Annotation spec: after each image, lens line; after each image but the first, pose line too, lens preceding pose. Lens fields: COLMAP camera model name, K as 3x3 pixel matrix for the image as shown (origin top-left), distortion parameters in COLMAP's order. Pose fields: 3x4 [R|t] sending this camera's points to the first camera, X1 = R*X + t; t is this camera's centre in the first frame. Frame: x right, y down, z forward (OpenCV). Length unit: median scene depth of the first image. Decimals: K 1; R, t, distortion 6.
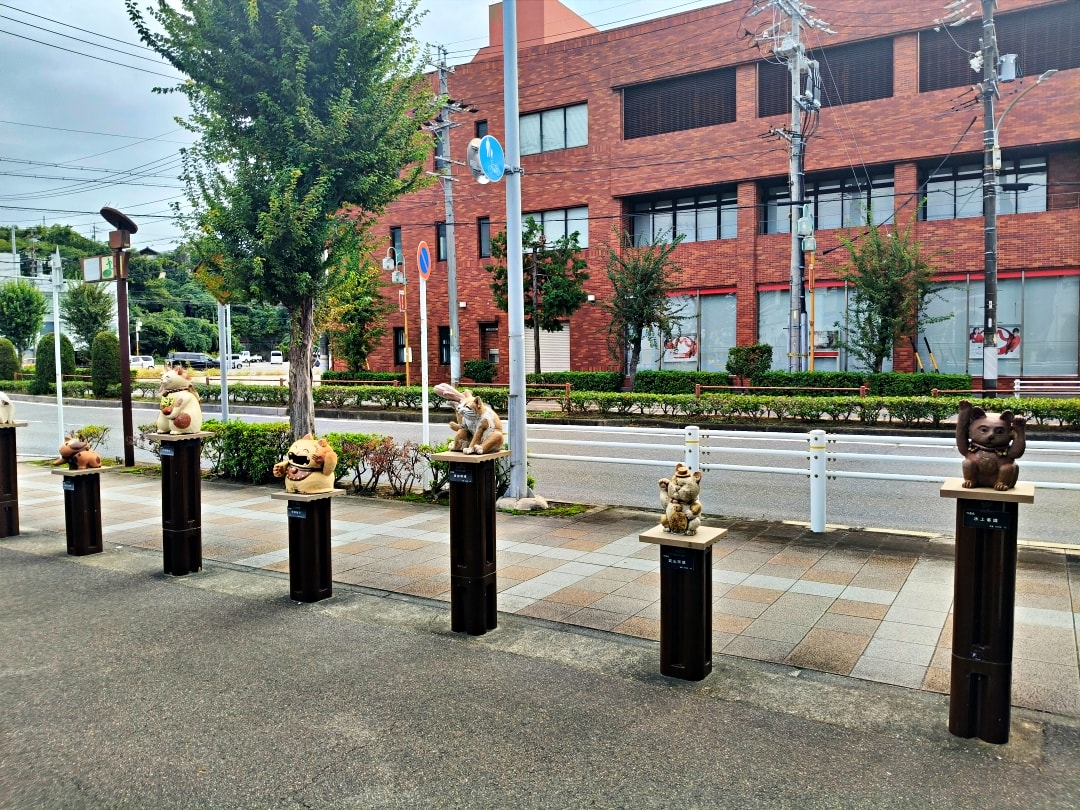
lens RADIAL K [[810.1, 0, 540.0], [0, 810.1, 405.0], [0, 0, 1]] dist [0.054497, -0.140679]
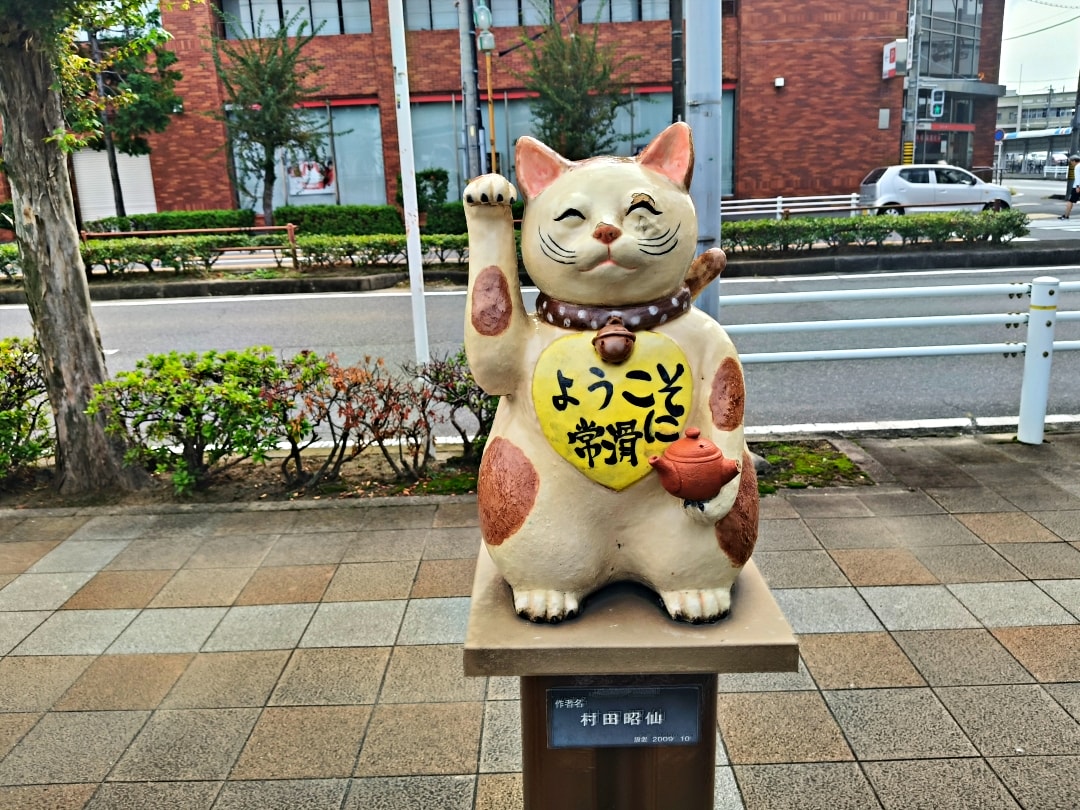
lens RADIAL K [[856.9, 0, 529.1], [0, 856.9, 393.9], [0, 0, 1]] dist [0.087429, -0.191480]
pose [[0.858982, -0.142792, 0.491692, -0.195753], [0.057396, 0.981125, 0.184658, -0.011355], [-0.508779, -0.130397, 0.850965, 0.318697]]
